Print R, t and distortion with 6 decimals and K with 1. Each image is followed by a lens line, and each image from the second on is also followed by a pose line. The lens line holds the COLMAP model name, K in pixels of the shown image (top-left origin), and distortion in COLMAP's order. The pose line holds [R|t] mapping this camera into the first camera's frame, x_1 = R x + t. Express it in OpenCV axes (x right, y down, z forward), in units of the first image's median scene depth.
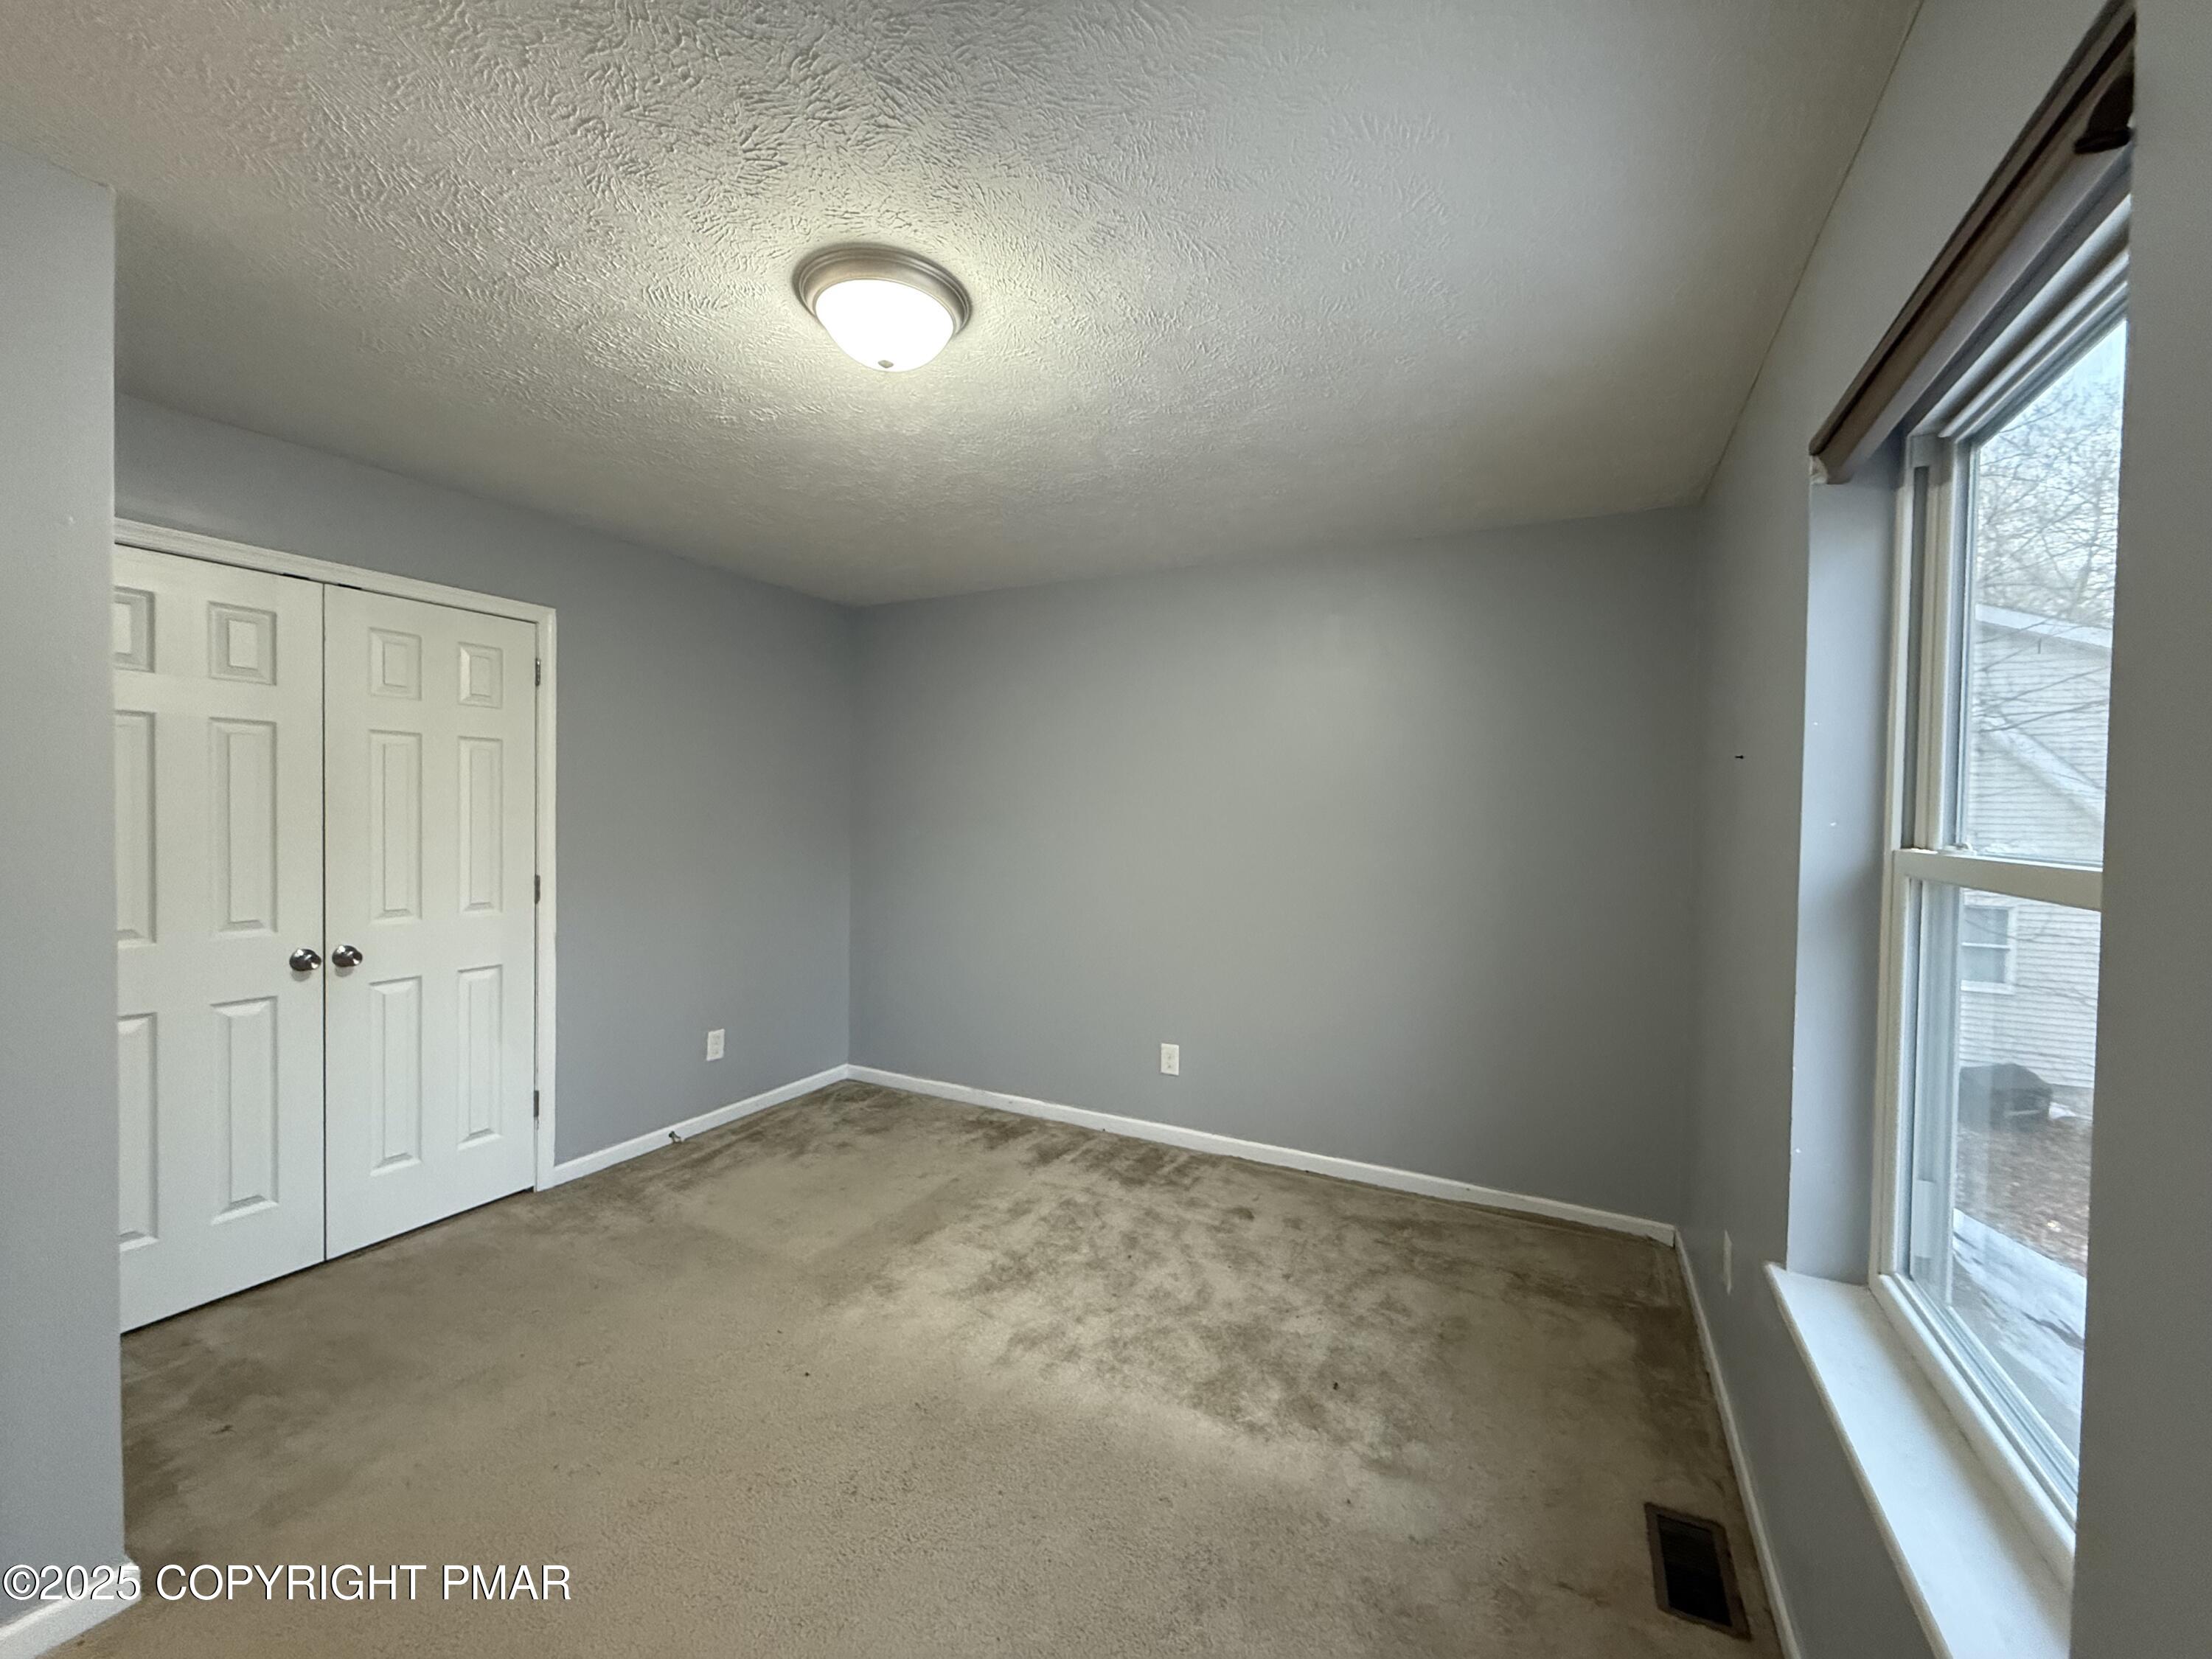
lens RADIAL K [[895.0, 0, 1099.1], [0, 895.0, 841.4], [0, 0, 1]] dist [-0.001655, -0.000317]
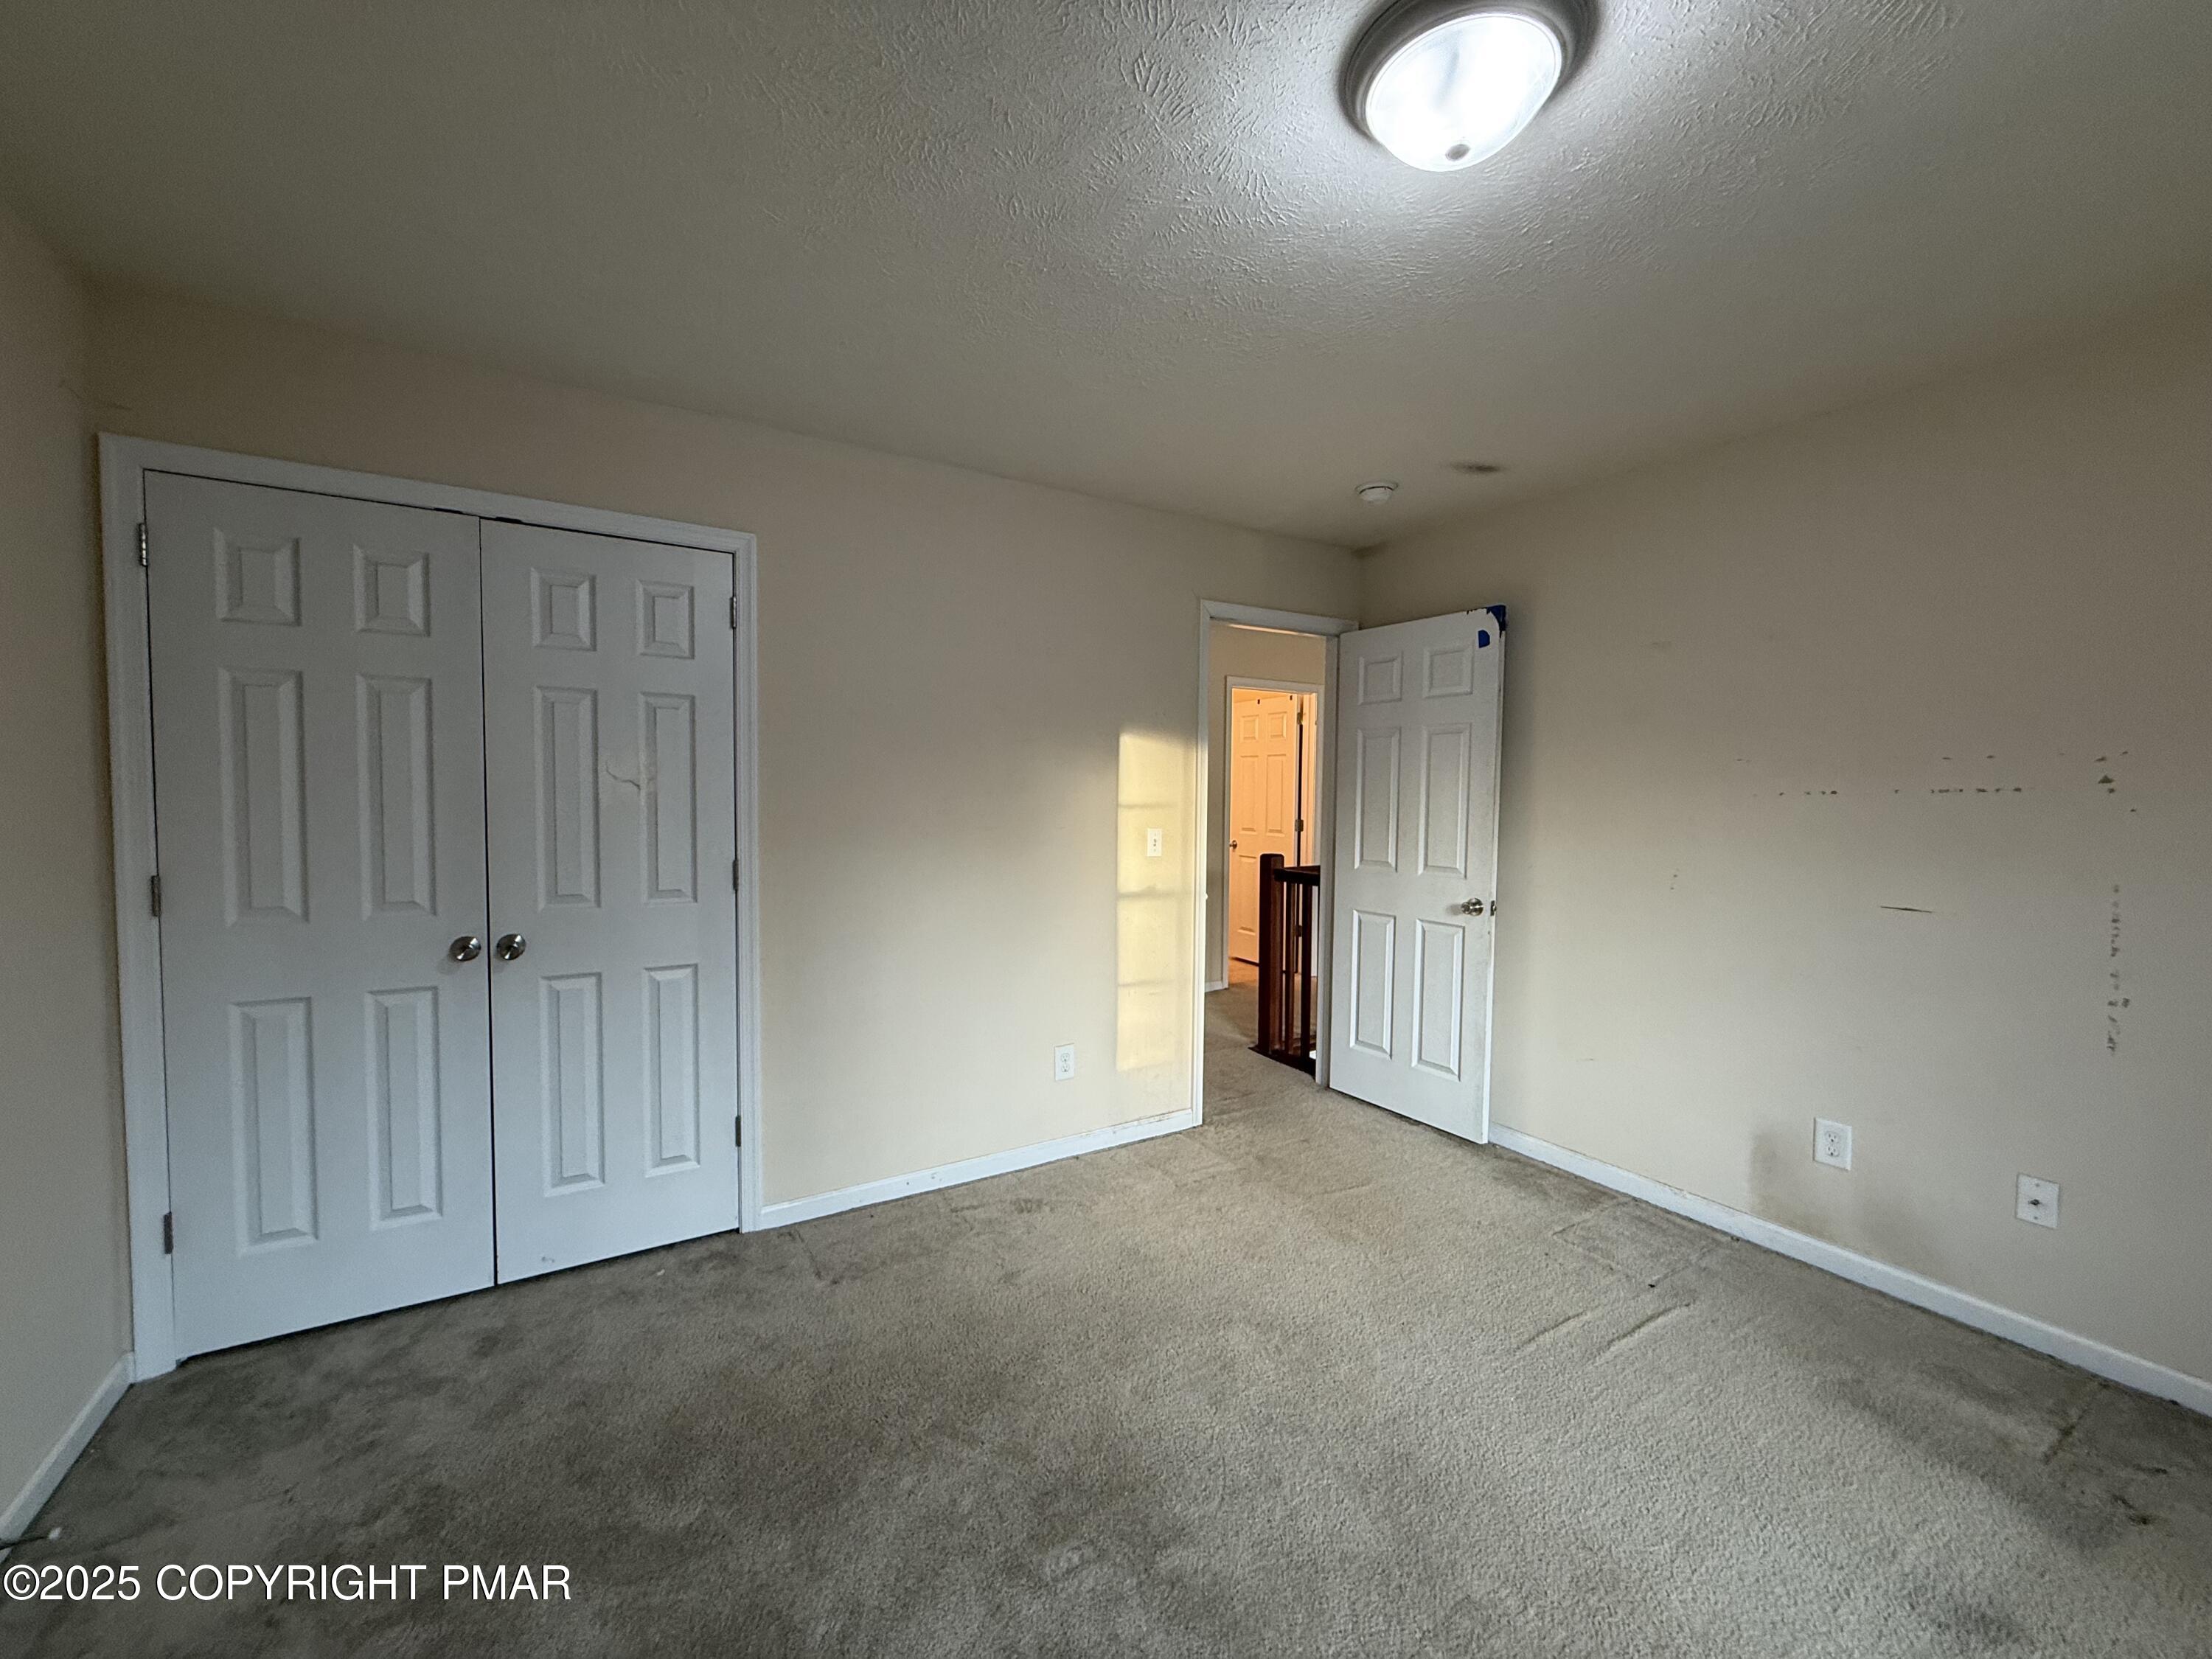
lens RADIAL K [[895.0, 0, 1099.1], [0, 895.0, 841.4], [0, 0, 1]] dist [-0.001655, -0.000317]
pose [[0.862511, 0.011025, -0.505918, 0.099461], [-0.005791, 0.999912, 0.011917, 0.011118], [0.506005, -0.007348, 0.862499, 0.524216]]
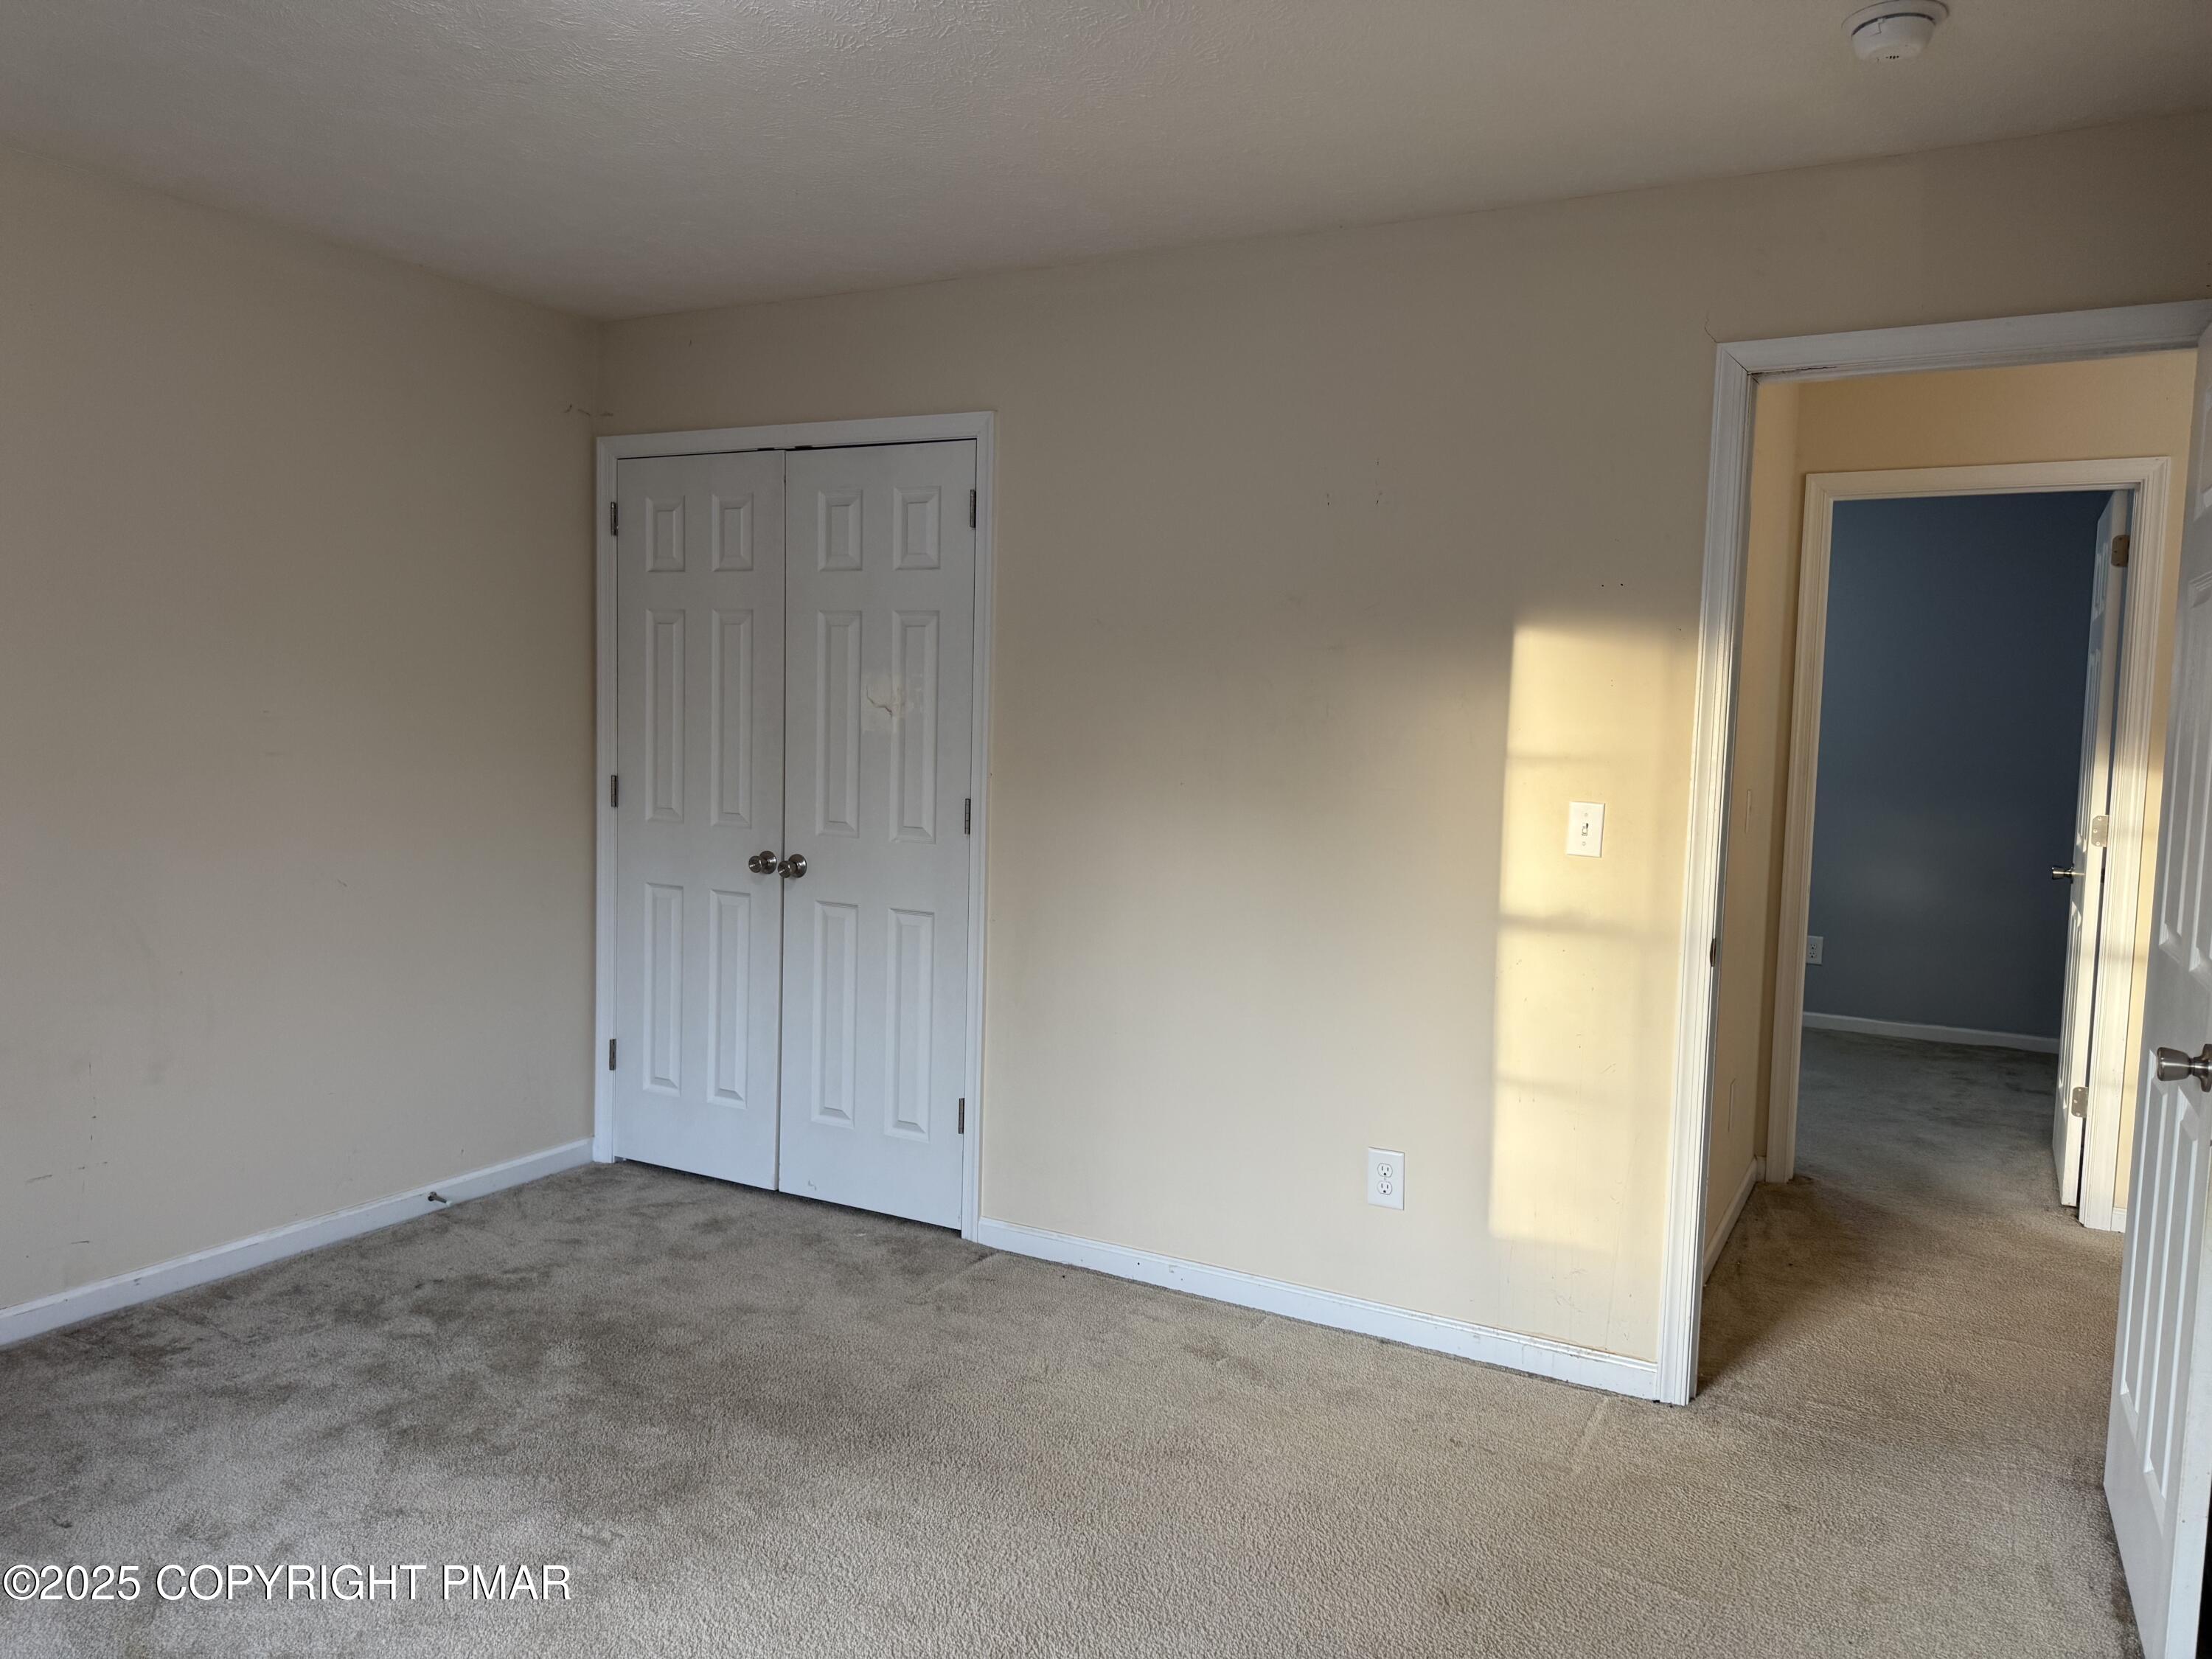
lens RADIAL K [[1576.7, 0, 1111.6], [0, 1576.7, 860.8], [0, 0, 1]] dist [0.087920, -0.000439]
pose [[-0.023685, 0.063178, -0.997721, 0.734735], [-0.068446, 0.995557, 0.064666, -0.002171], [0.997374, 0.069822, -0.019255, 1.326400]]
